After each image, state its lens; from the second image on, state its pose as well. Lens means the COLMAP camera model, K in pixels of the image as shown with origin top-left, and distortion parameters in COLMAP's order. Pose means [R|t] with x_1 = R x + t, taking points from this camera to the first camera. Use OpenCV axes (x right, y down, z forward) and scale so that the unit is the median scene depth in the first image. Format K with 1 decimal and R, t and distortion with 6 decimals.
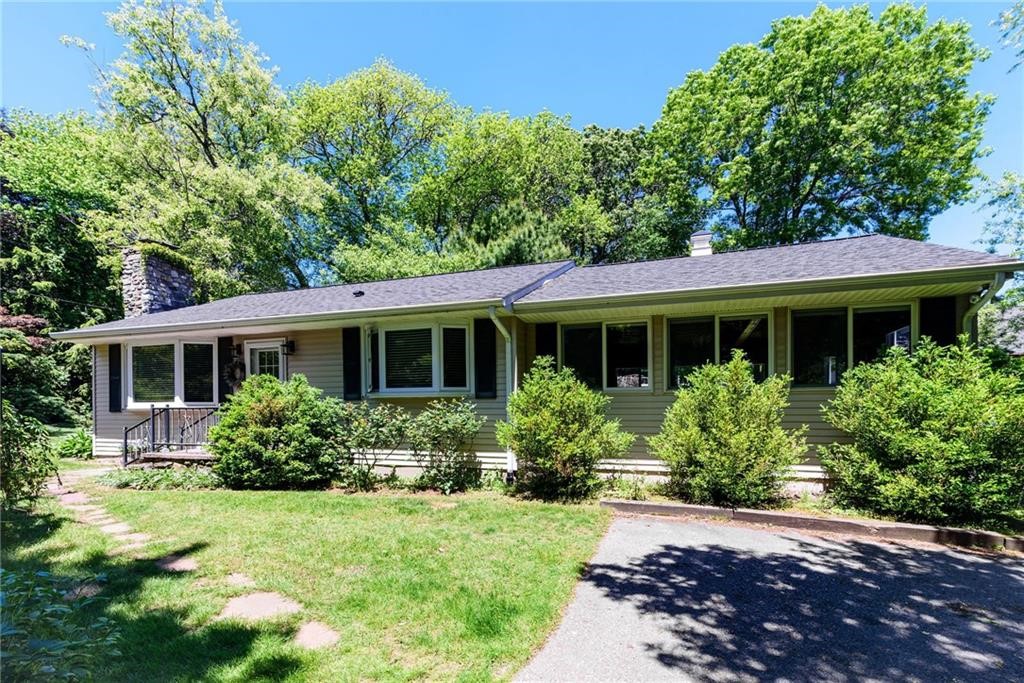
lens RADIAL K [[483.7, 0, 513.5], [0, 483.7, 412.6], [0, 0, 1]] dist [0.019765, -0.000030]
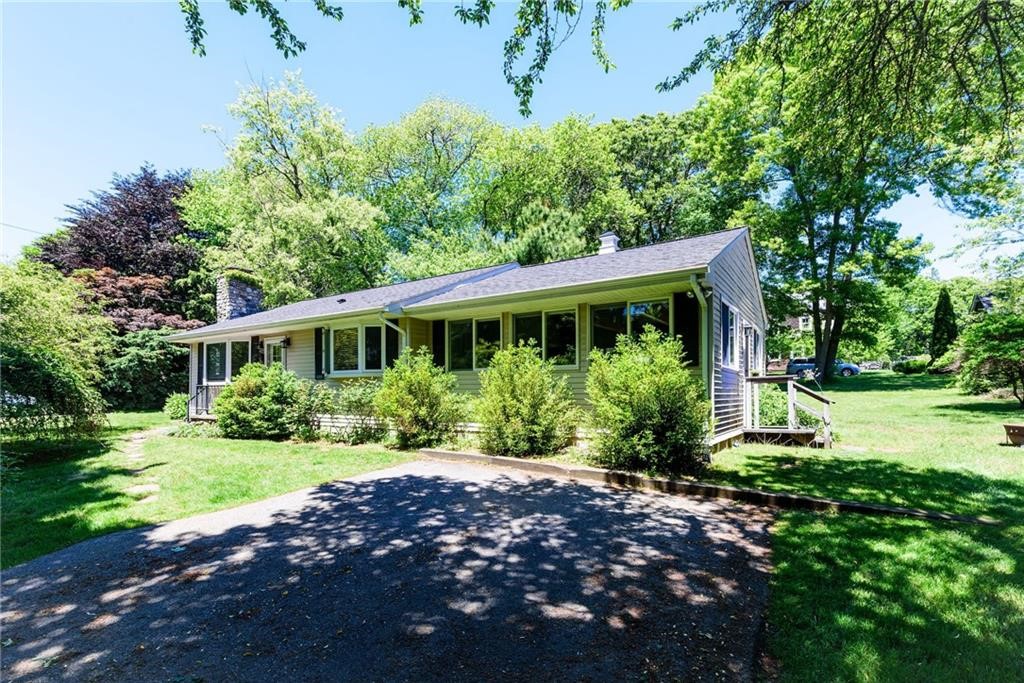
lens RADIAL K [[473.2, 0, 511.4], [0, 473.2, 378.9], [0, 0, 1]] dist [0.019484, -0.000052]
pose [[0.970236, -0.008691, -0.242004, 0.571727], [0.002626, 0.999675, -0.025372, 0.009376], [0.242146, 0.023981, 0.969943, -0.204667]]
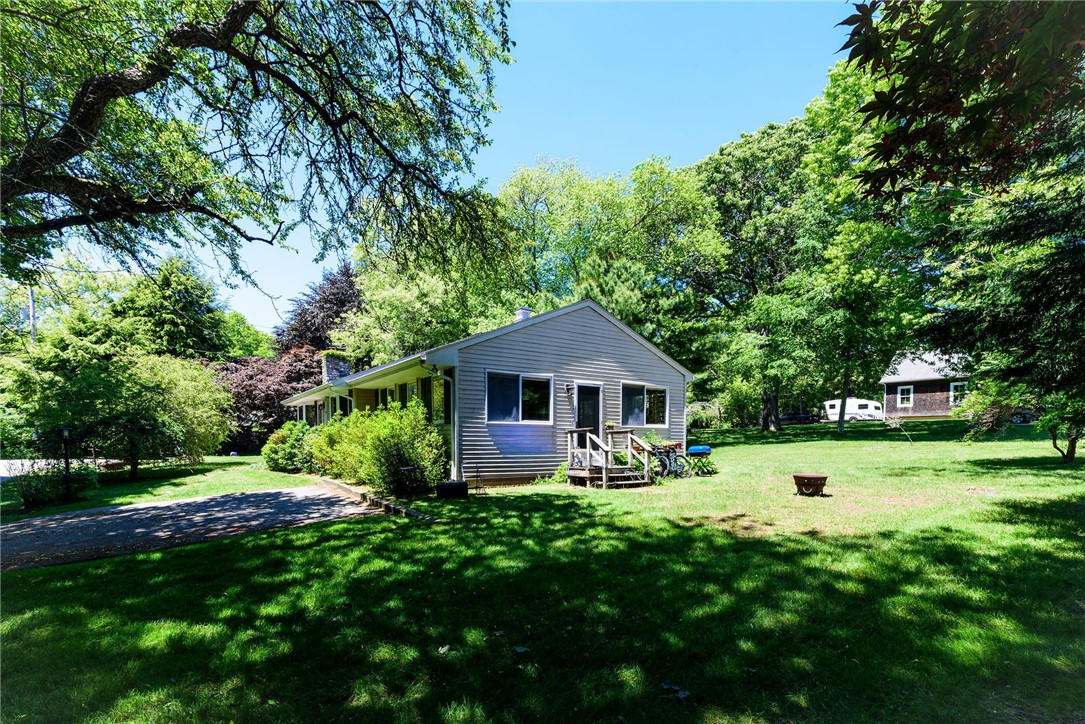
lens RADIAL K [[512.6, 0, 544.1], [0, 512.6, 437.3], [0, 0, 1]] dist [0.019765, -0.000030]
pose [[0.810005, -0.003082, -0.586414, 1.696449], [-0.001409, 0.999973, -0.007203, 0.010647], [0.586421, 0.006660, 0.809979, -0.190184]]
